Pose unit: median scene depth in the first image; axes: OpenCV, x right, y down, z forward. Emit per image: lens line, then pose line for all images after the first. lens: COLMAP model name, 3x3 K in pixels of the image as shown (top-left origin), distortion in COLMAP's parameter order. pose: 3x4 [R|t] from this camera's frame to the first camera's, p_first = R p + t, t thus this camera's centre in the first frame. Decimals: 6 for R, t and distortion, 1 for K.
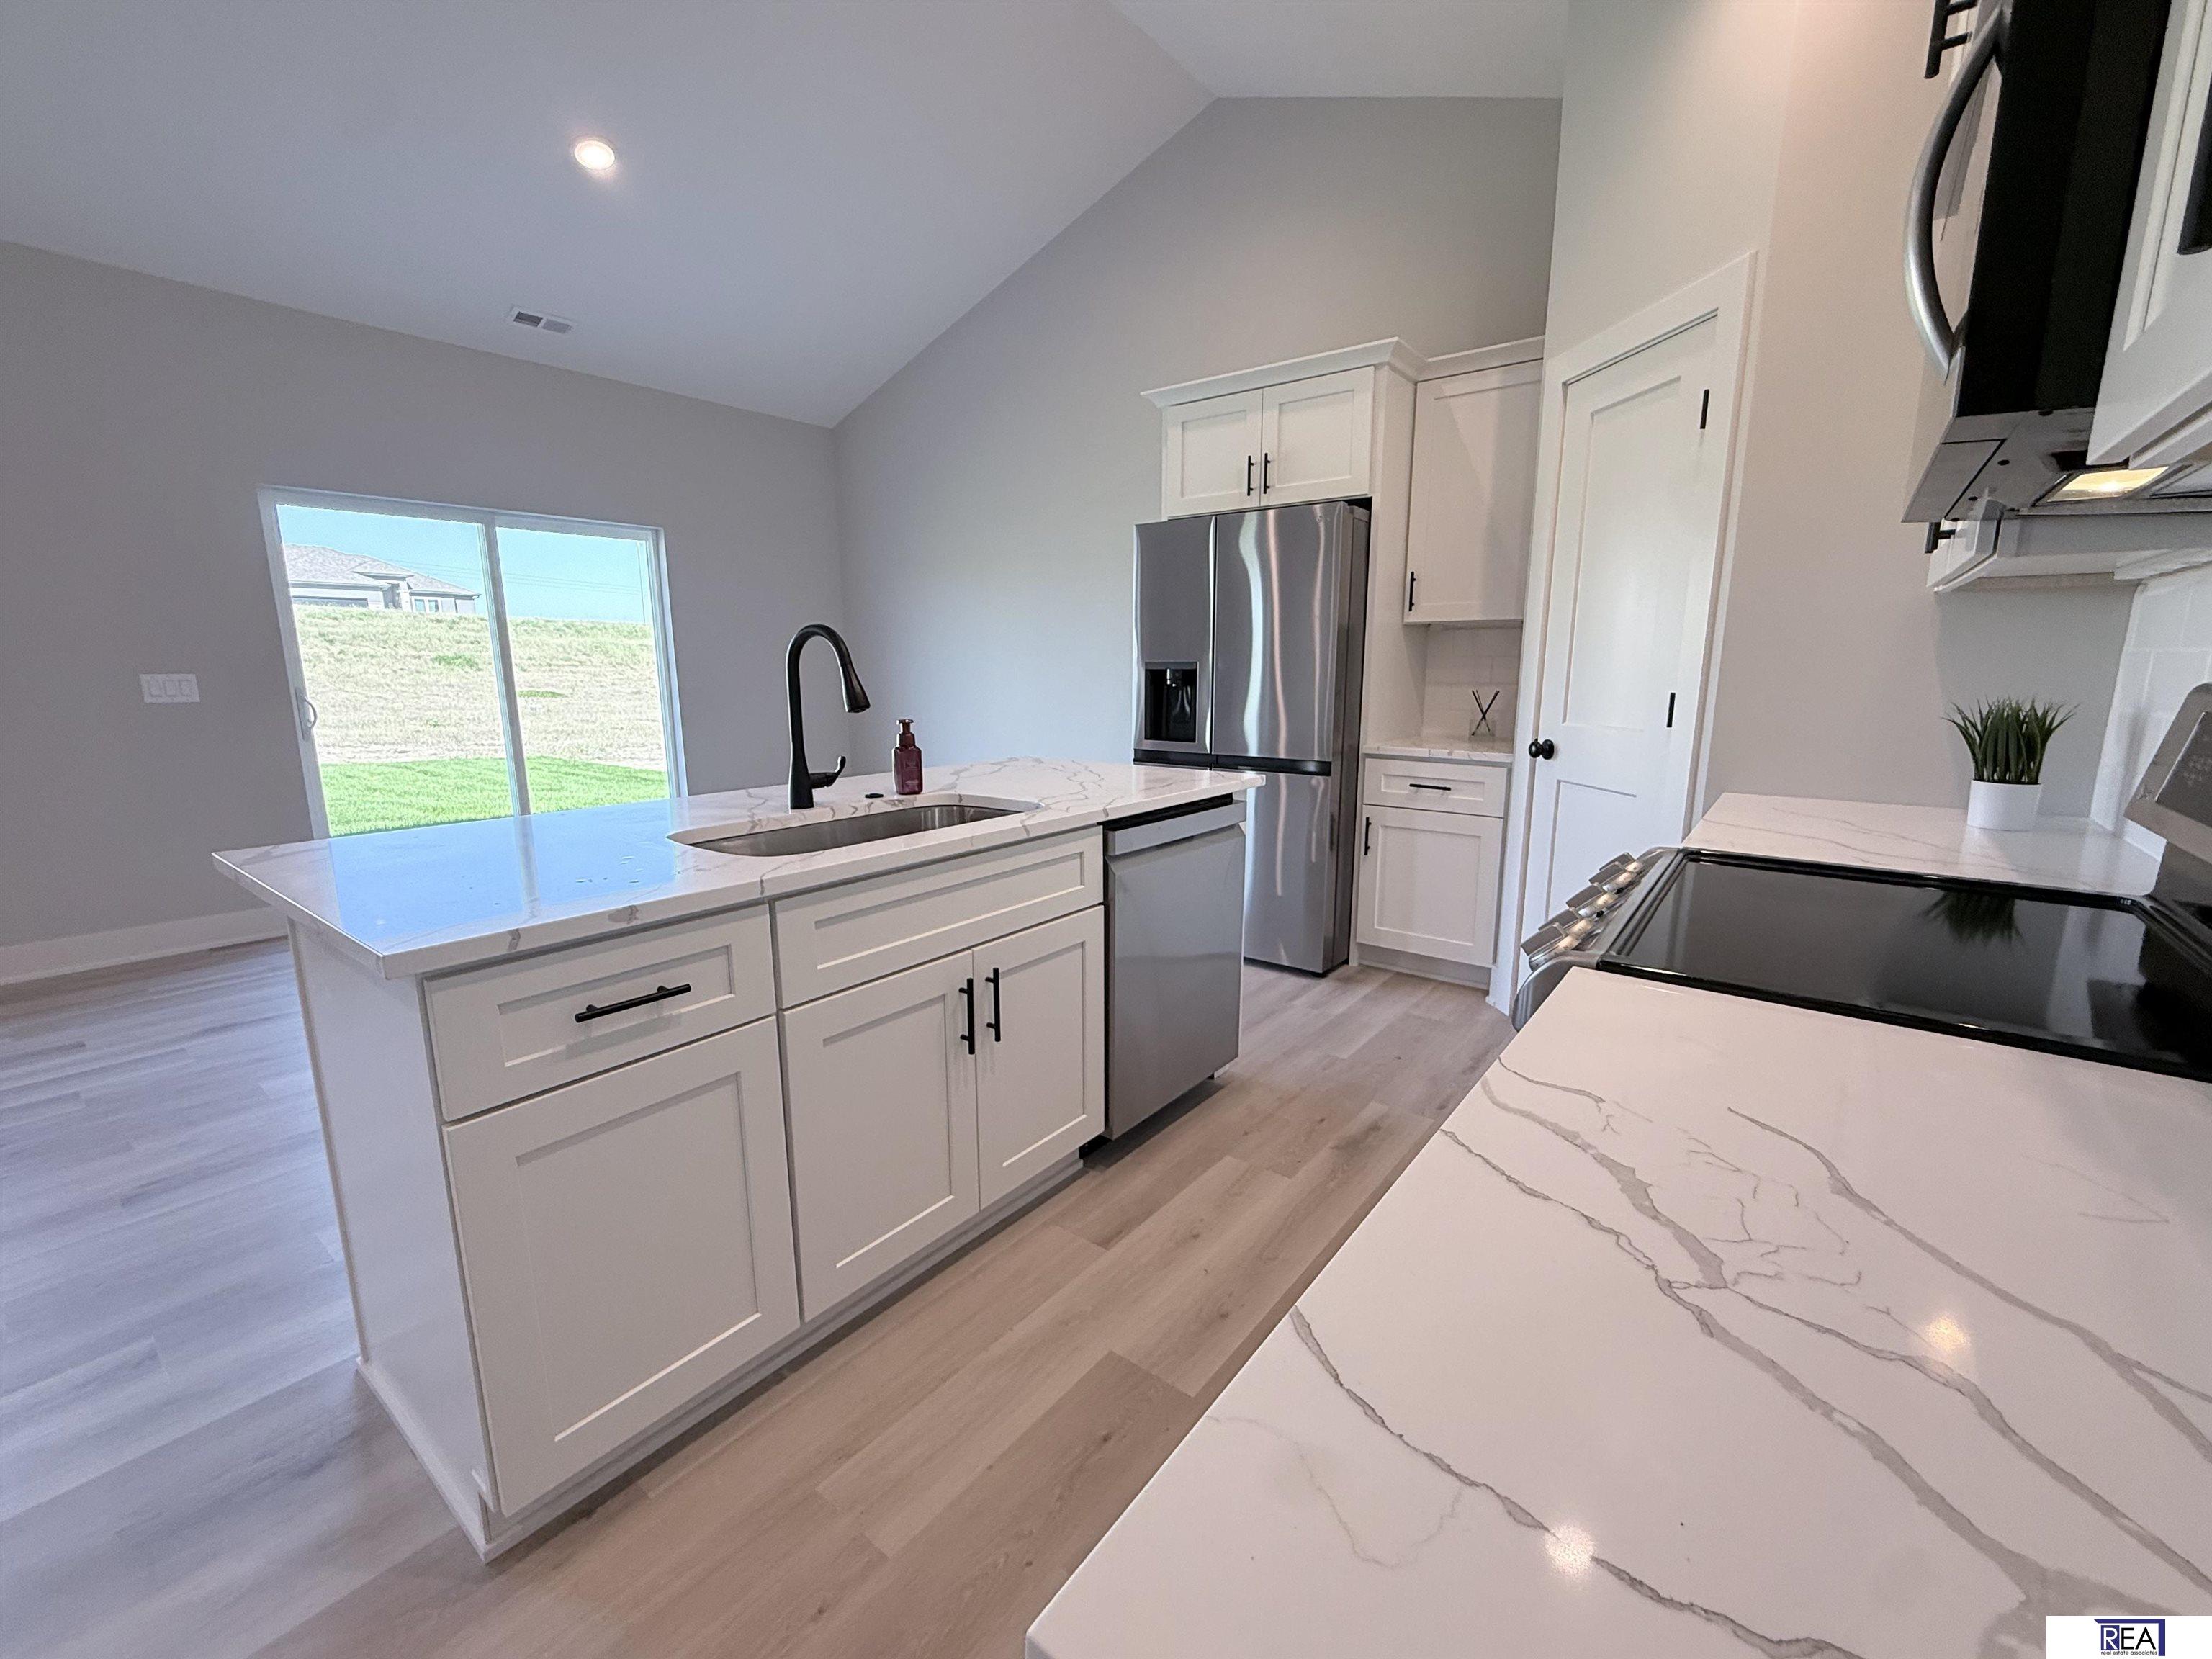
lens RADIAL K [[917.1, 0, 1110.5], [0, 917.1, 831.0], [0, 0, 1]] dist [-0.001051, -0.000322]
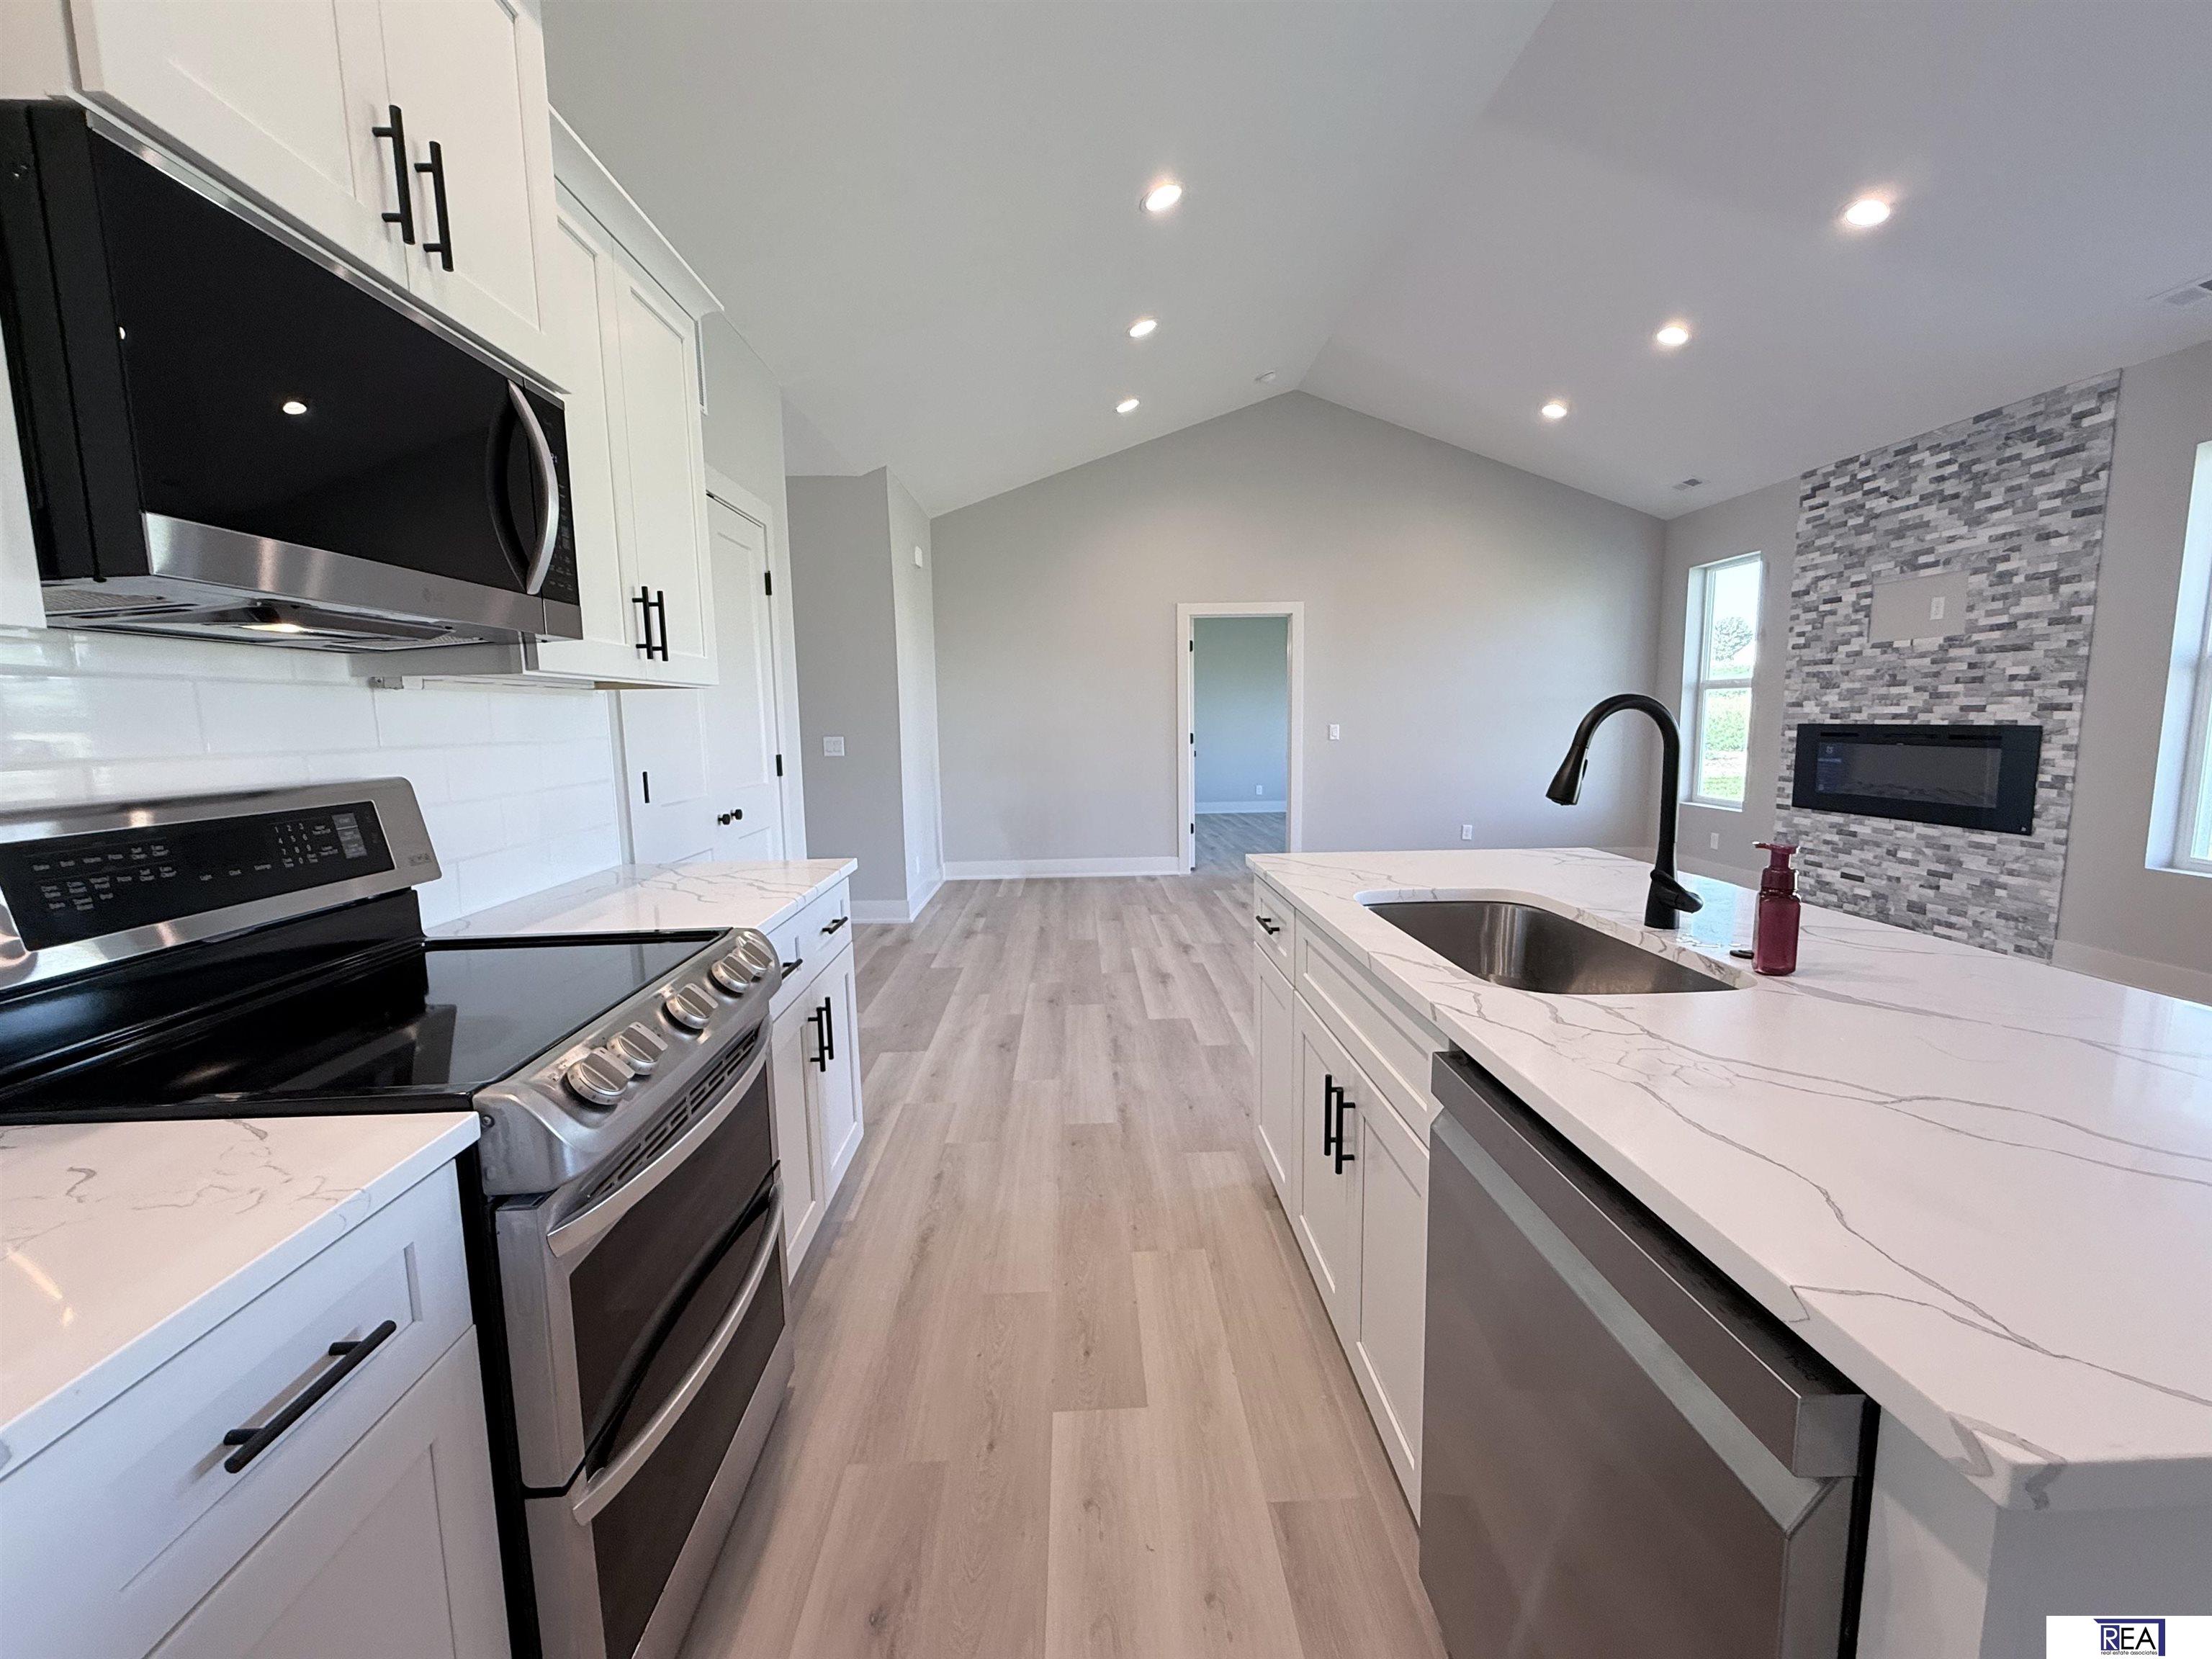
lens RADIAL K [[917.1, 0, 1110.5], [0, 917.1, 831.0], [0, 0, 1]] dist [-0.001051, -0.000322]
pose [[-0.764375, 0.094110, -0.637866, 0.310364], [-0.101046, 0.959583, 0.262662, -0.158912], [0.636805, 0.265226, -0.723972, 0.763244]]
